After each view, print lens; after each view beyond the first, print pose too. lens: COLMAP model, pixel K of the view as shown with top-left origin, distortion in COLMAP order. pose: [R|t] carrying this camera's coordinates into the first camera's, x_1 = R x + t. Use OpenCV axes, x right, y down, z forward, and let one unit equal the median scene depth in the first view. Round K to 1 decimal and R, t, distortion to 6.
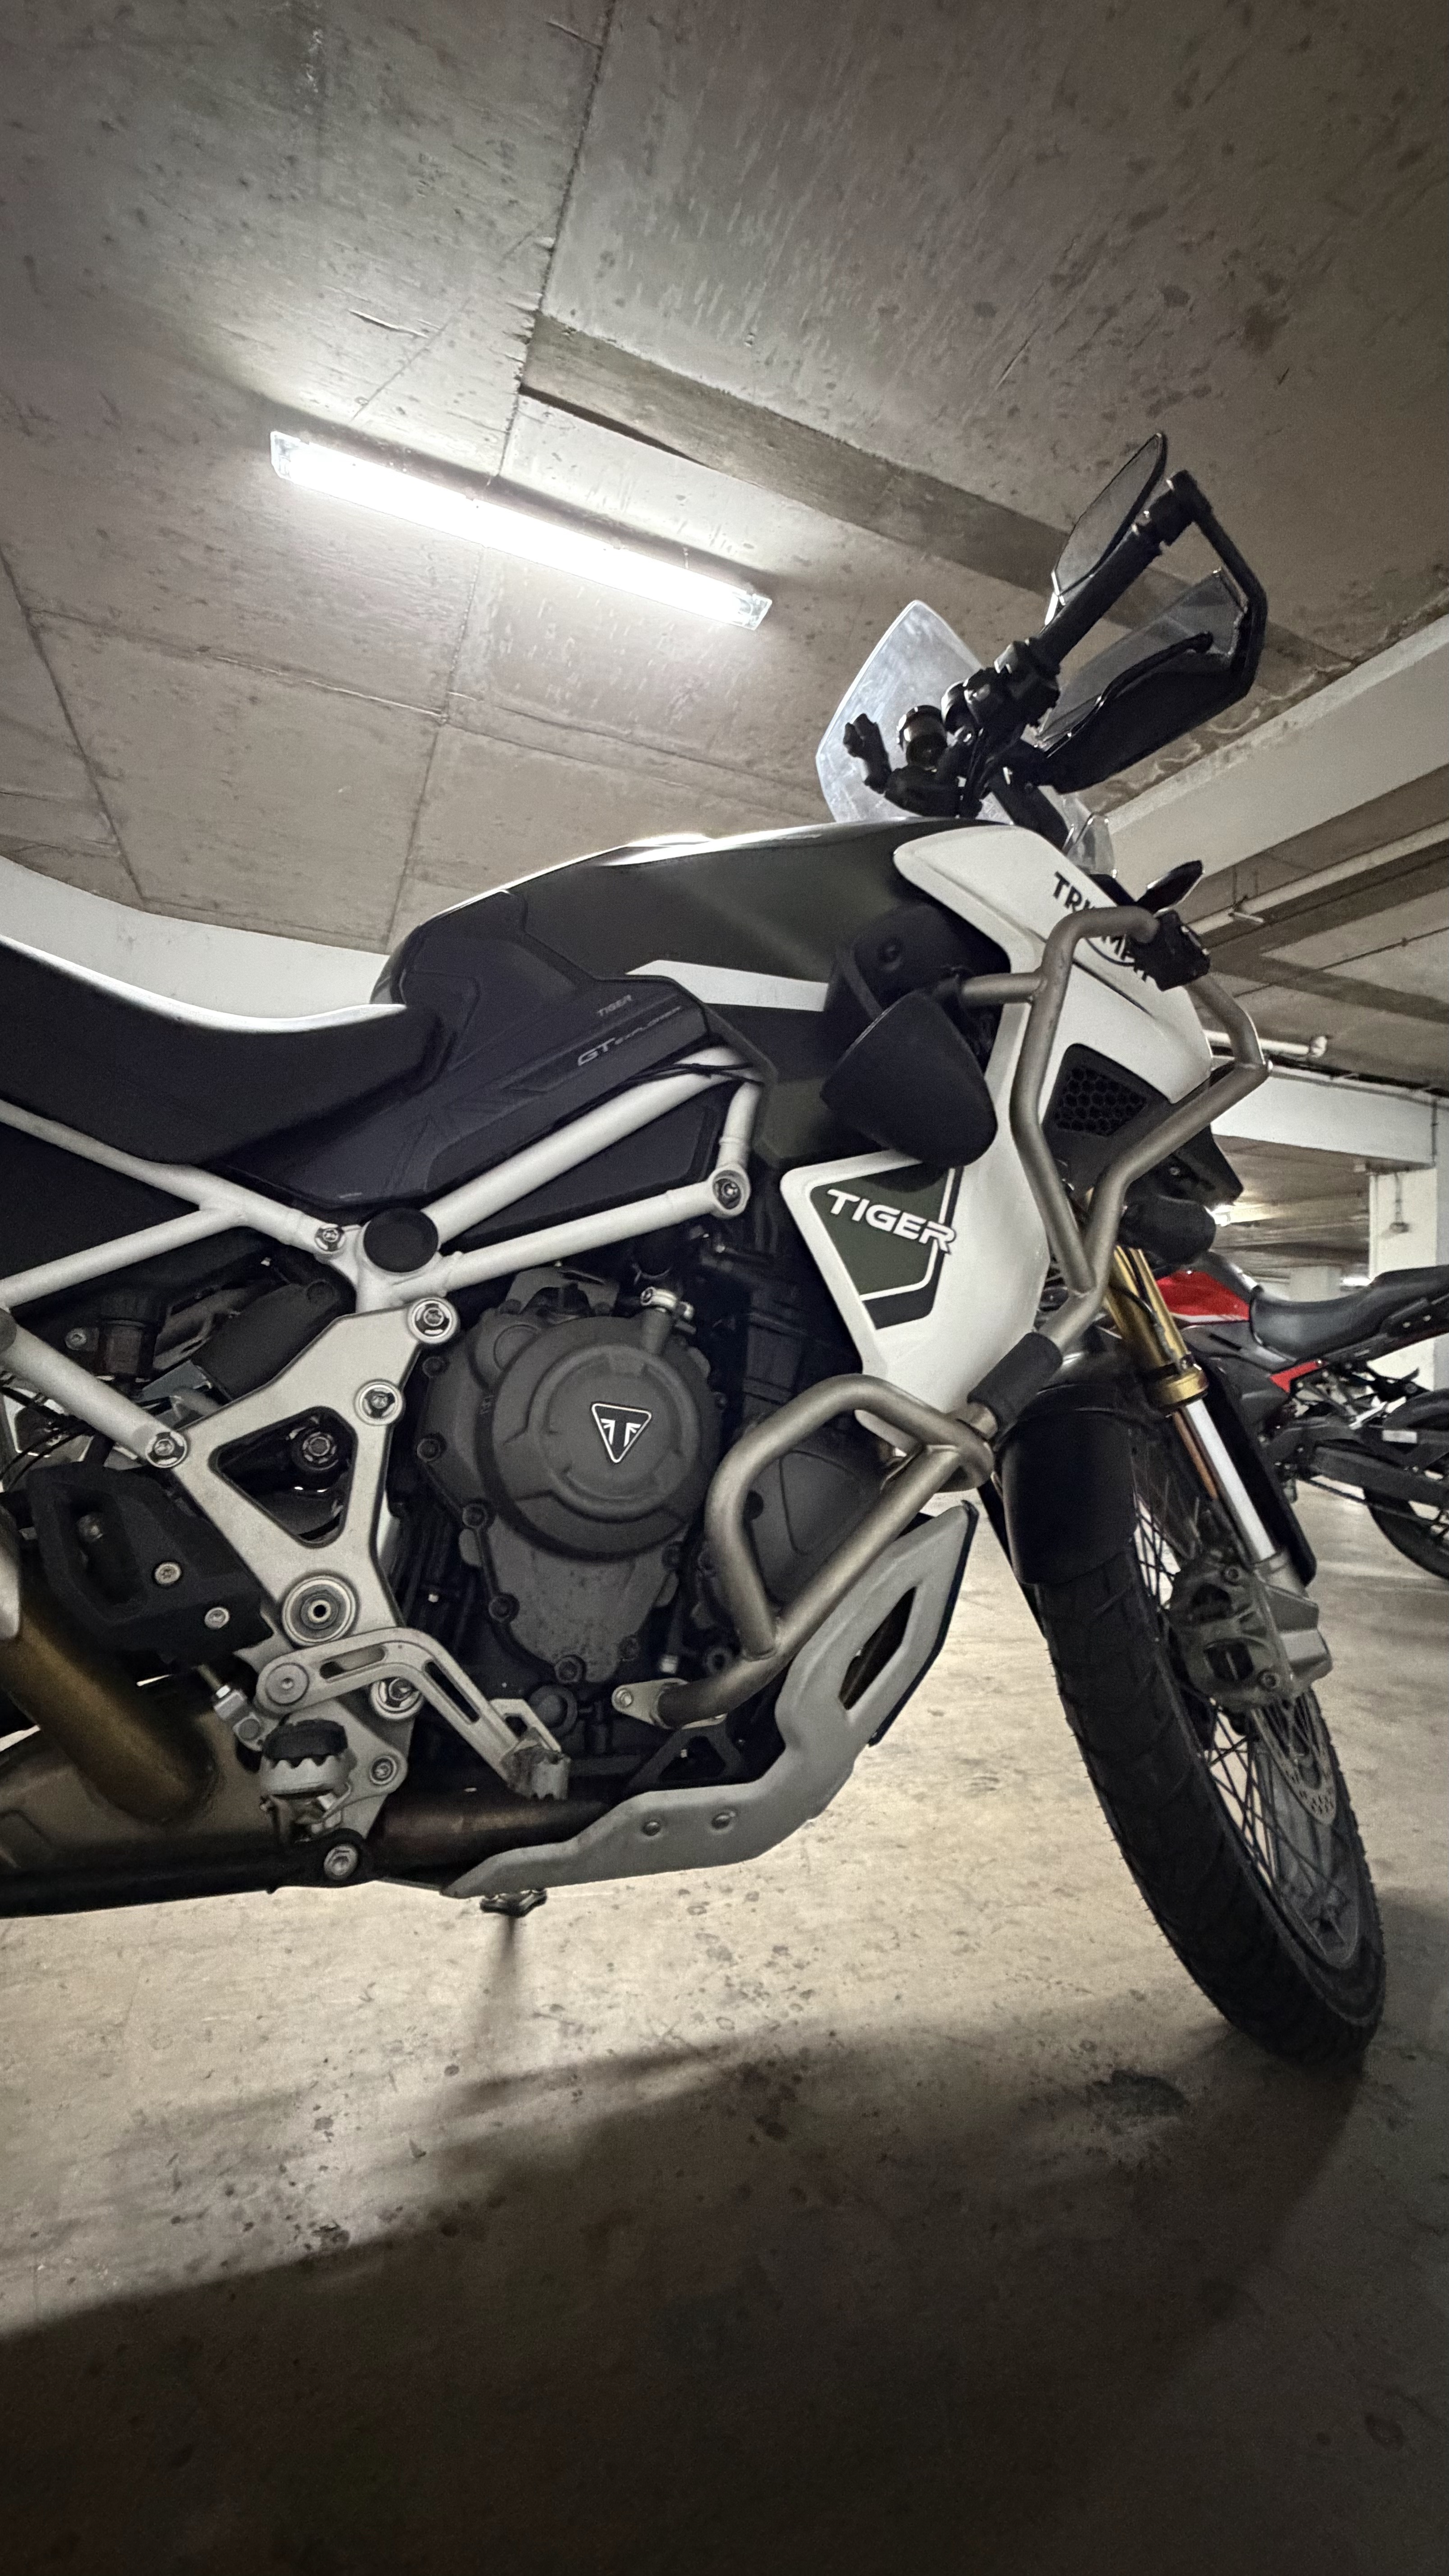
lens RADIAL K [[1025.1, 0, 724.5], [0, 1025.1, 1288.0], [0, 0, 1]] dist [-0.002757, -0.000110]
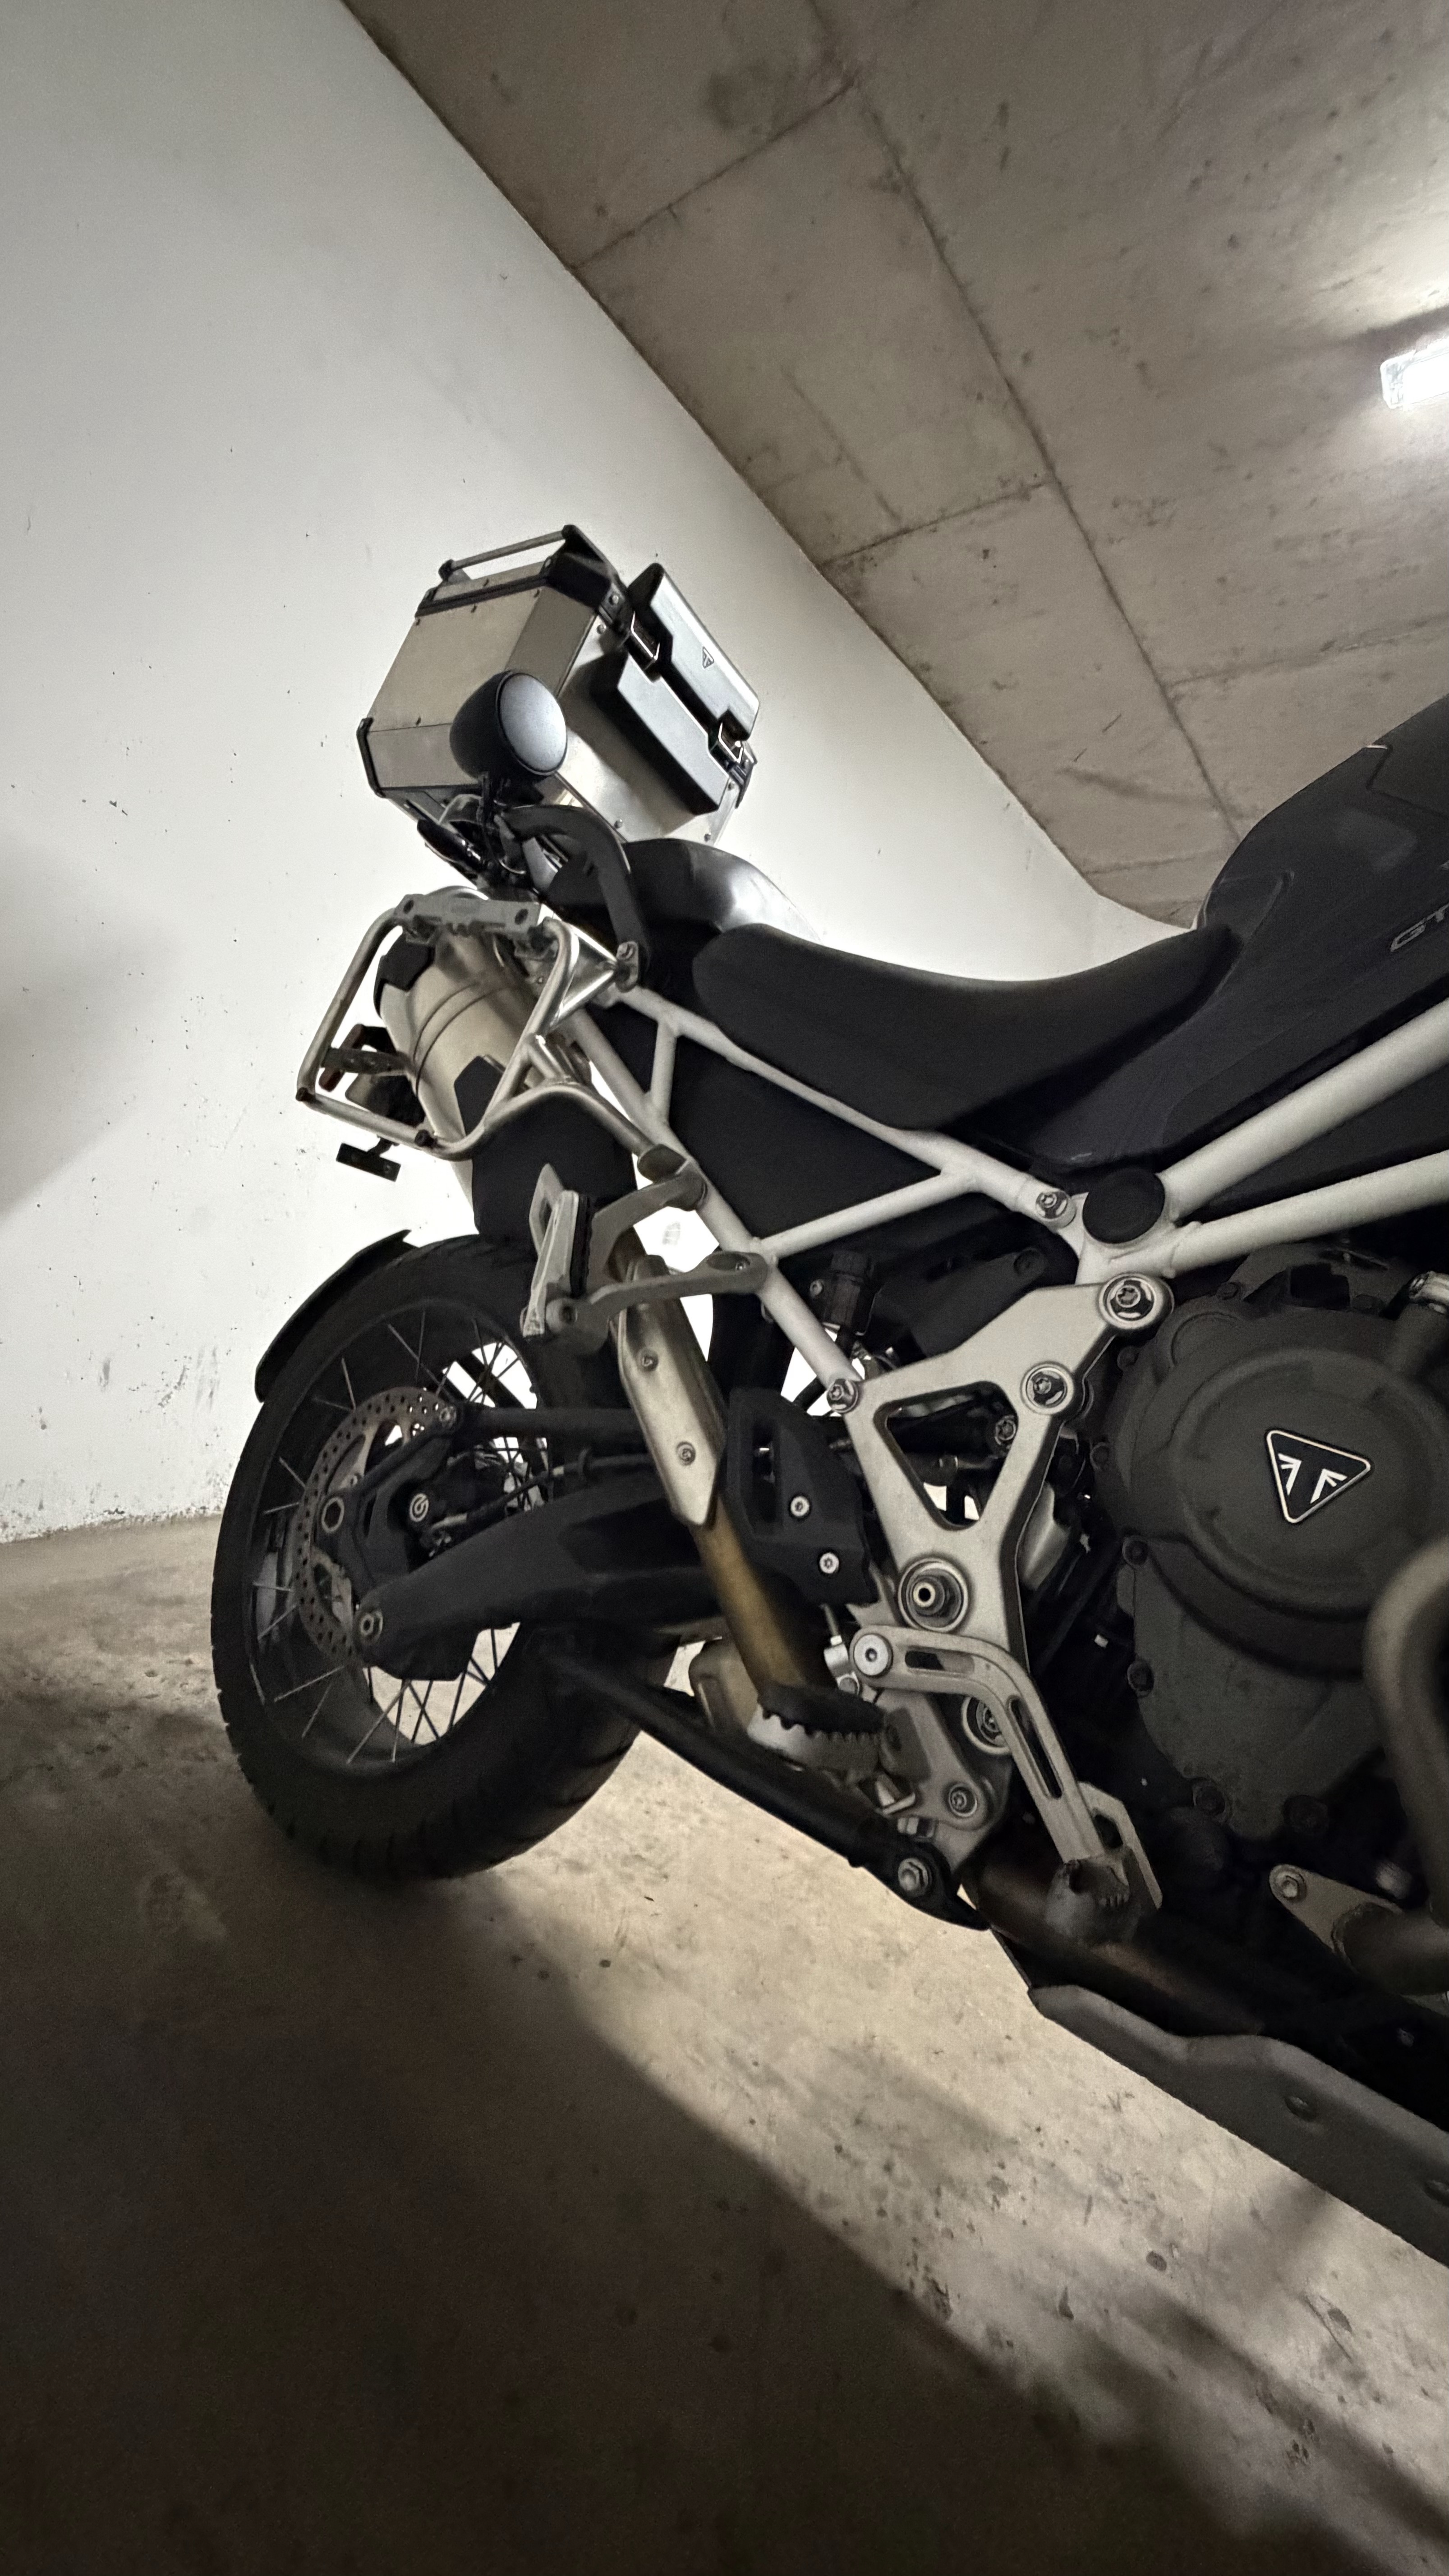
lens RADIAL K [[1025.1, 0, 724.5], [0, 1025.1, 1288.0], [0, 0, 1]] dist [-0.002757, -0.000110]
pose [[0.500943, 0.054081, -0.863789, 0.261731], [-0.089332, 0.995946, 0.010548, 0.042454], [0.860858, 0.071880, 0.503744, 0.323027]]
